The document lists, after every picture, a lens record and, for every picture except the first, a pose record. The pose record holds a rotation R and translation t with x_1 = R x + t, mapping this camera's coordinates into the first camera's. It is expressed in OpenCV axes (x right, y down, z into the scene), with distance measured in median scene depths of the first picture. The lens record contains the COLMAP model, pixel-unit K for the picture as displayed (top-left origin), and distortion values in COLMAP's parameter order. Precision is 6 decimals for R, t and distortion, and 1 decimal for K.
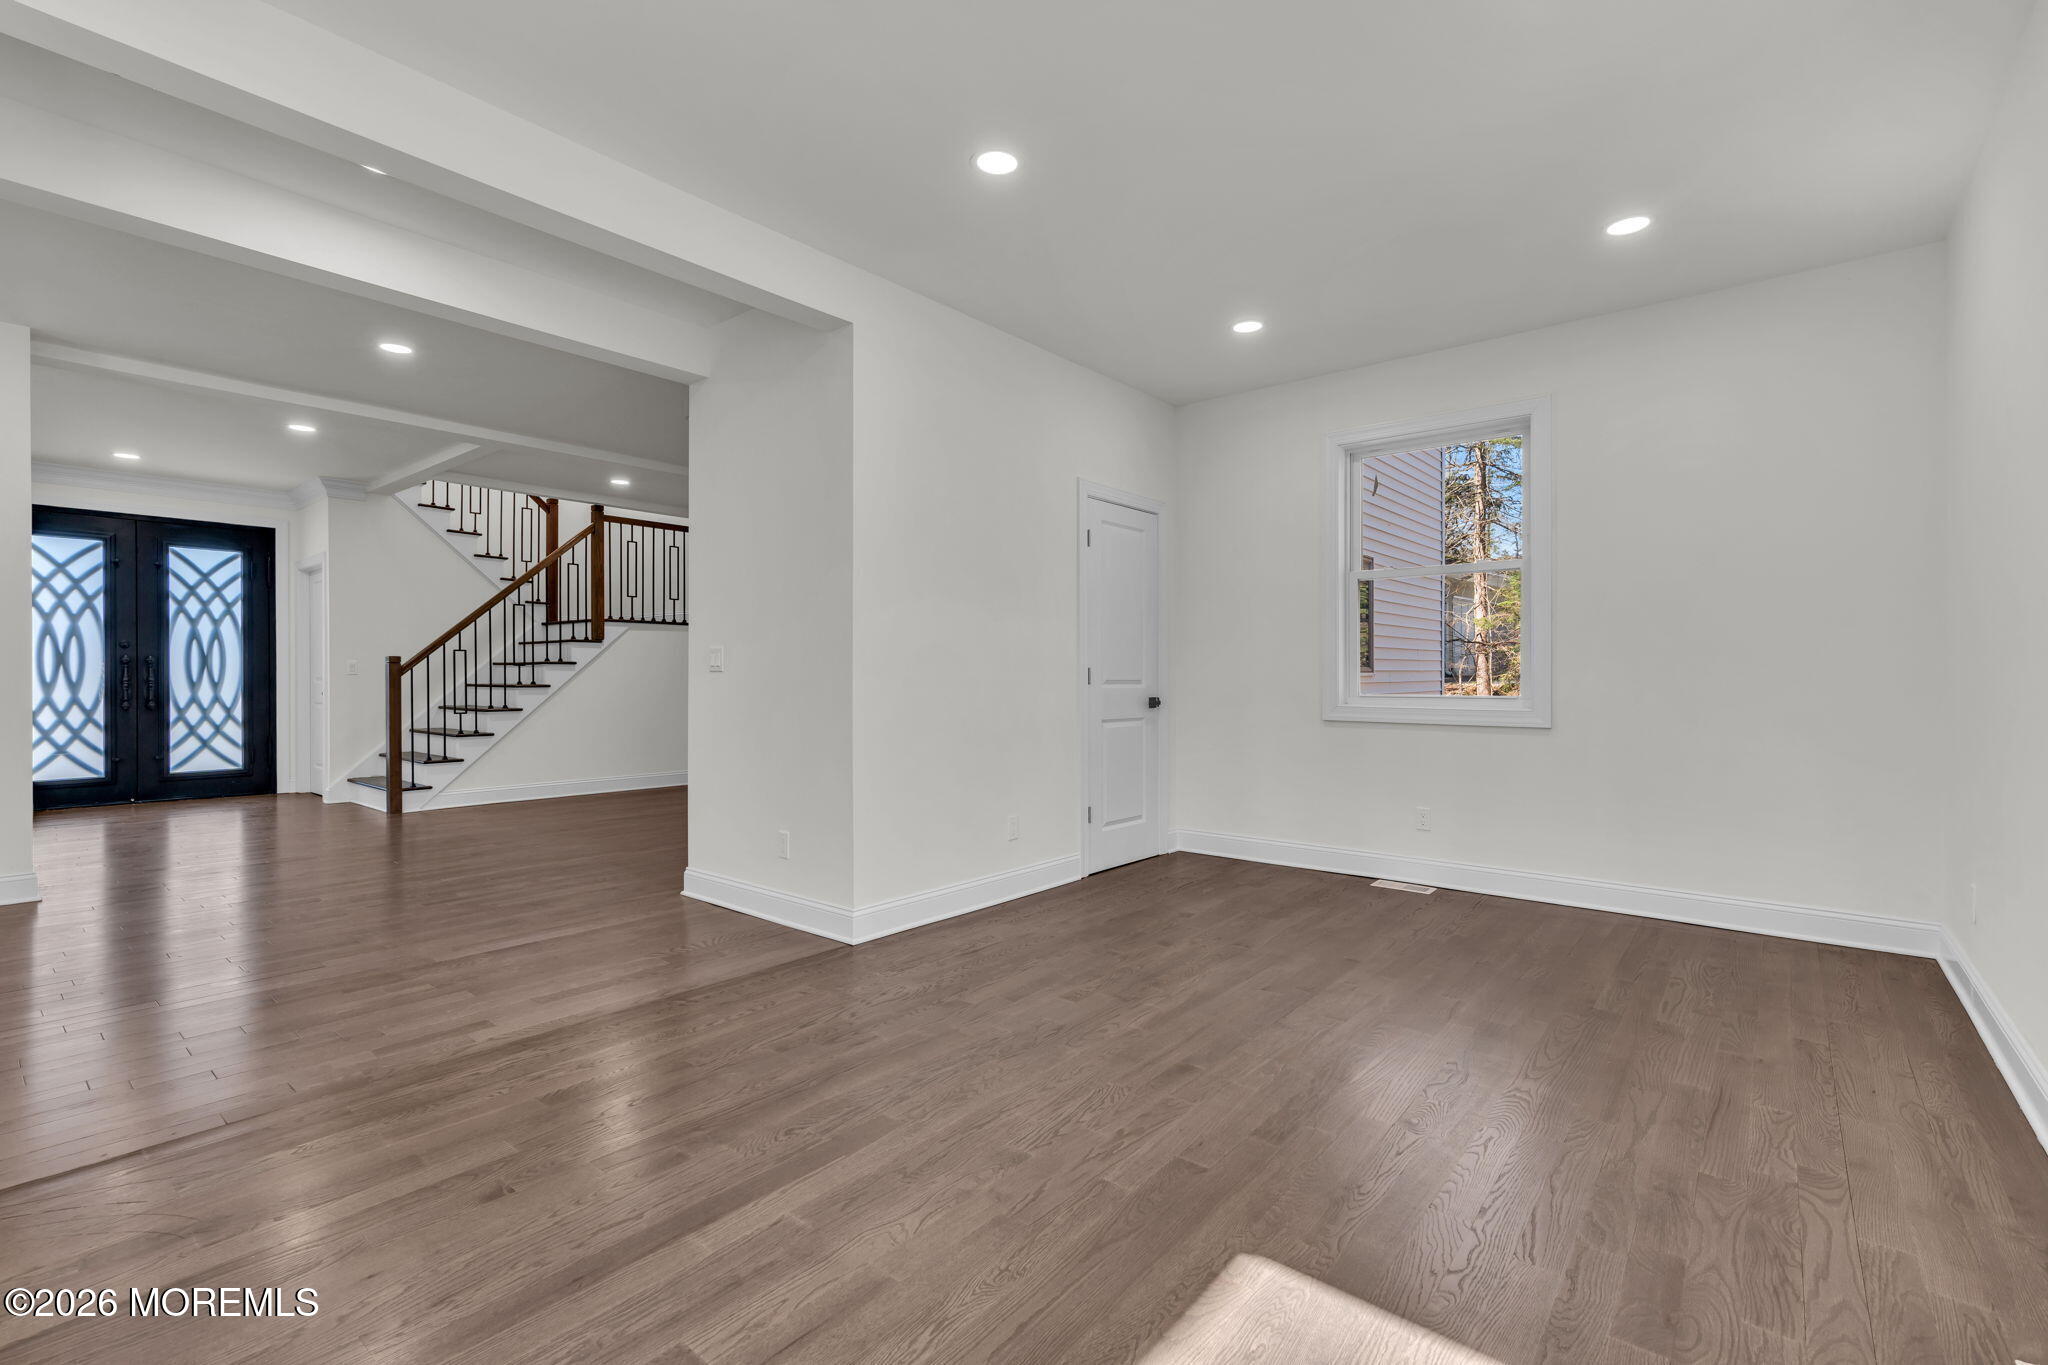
lens RADIAL K [[909.5, 0, 1015.5], [0, 909.5, 678.1], [0, 0, 1]] dist [-0.000140, 0.001437]
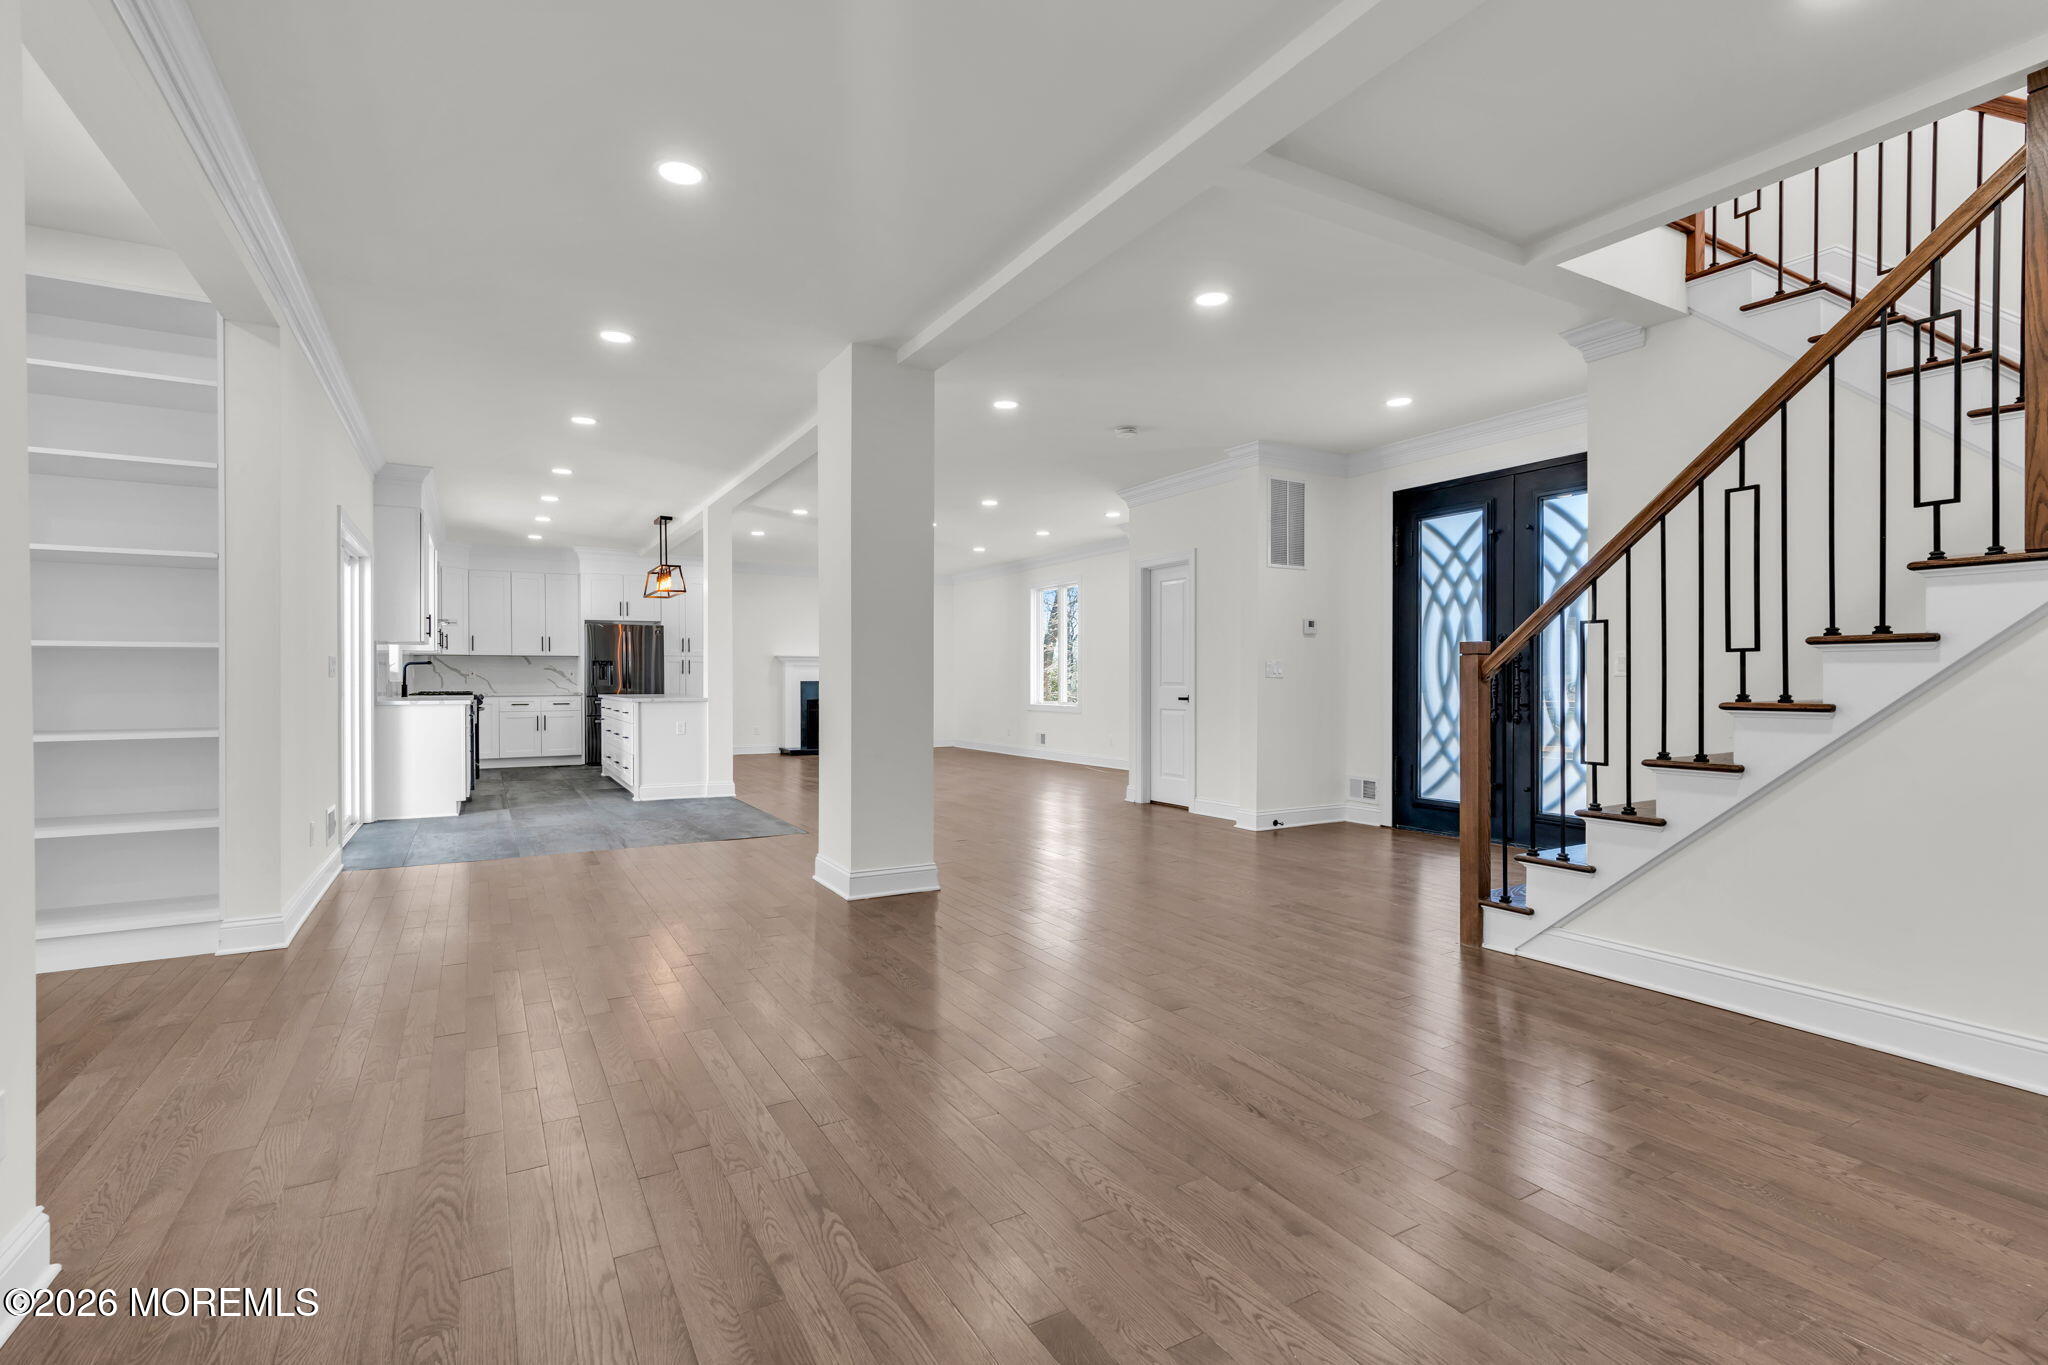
lens RADIAL K [[934.4, 0, 1017.7], [0, 934.4, 679.1], [0, 0, 1]] dist [-0.001210, 0.000777]
pose [[-0.346204, 0.000063, -0.938159, -0.082991], [0.000914, 1.000000, -0.000270, -0.002280], [0.938159, -0.000951, -0.346204, 0.832363]]
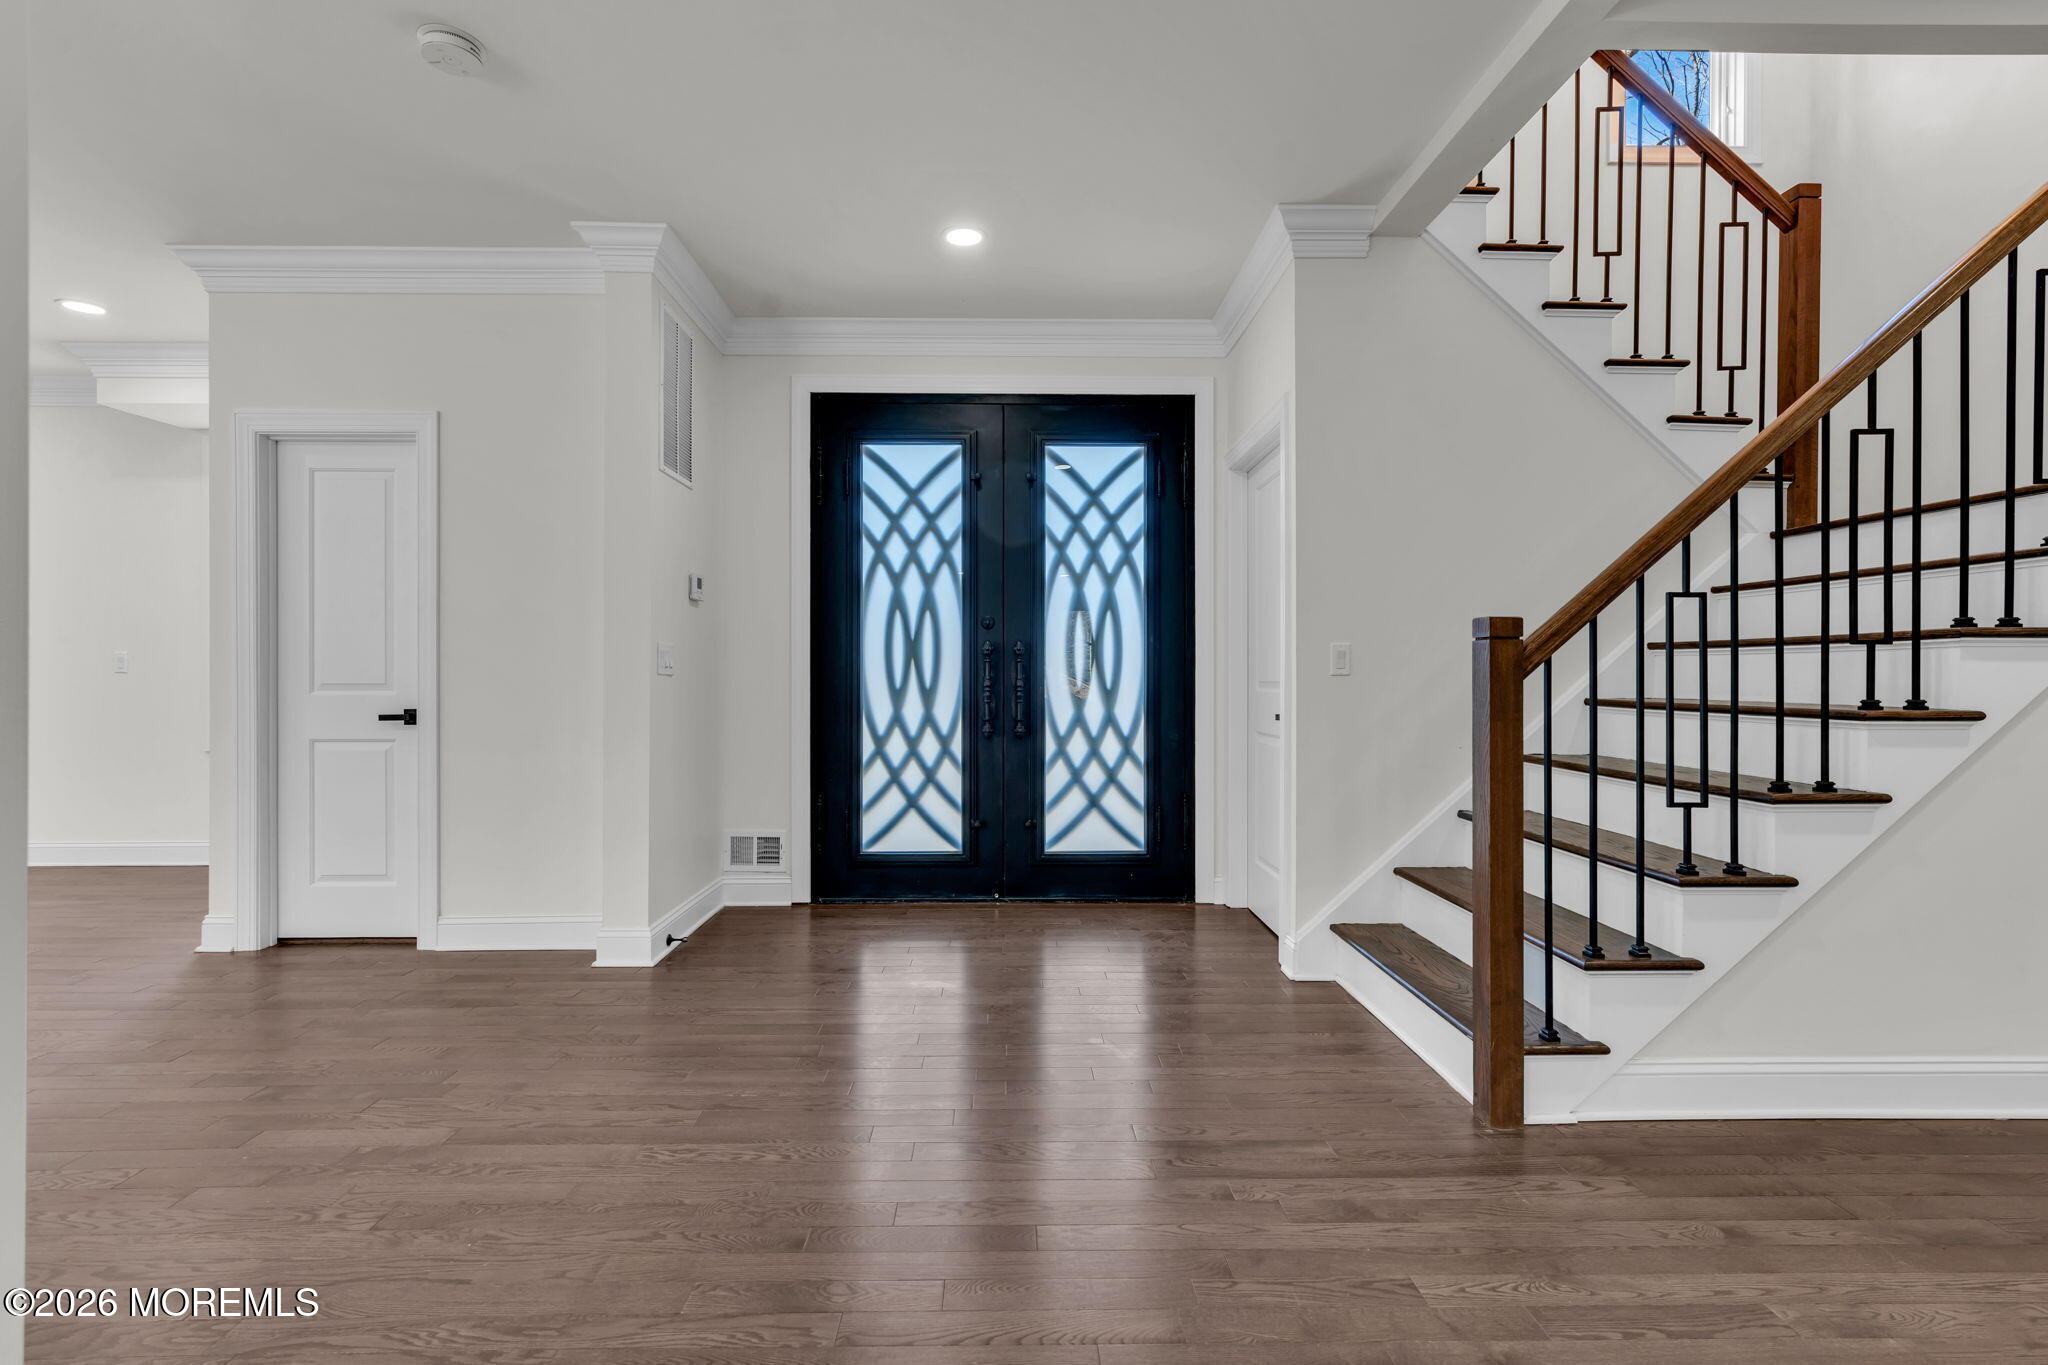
lens RADIAL K [[934.4, 0, 1017.7], [0, 934.4, 679.1], [0, 0, 1]] dist [-0.001210, 0.000777]
pose [[0.653232, 0.002773, -0.757153, -0.487852], [-0.001094, 0.999996, 0.002718, -0.002930], [0.757157, -0.000948, 0.653232, 0.590335]]
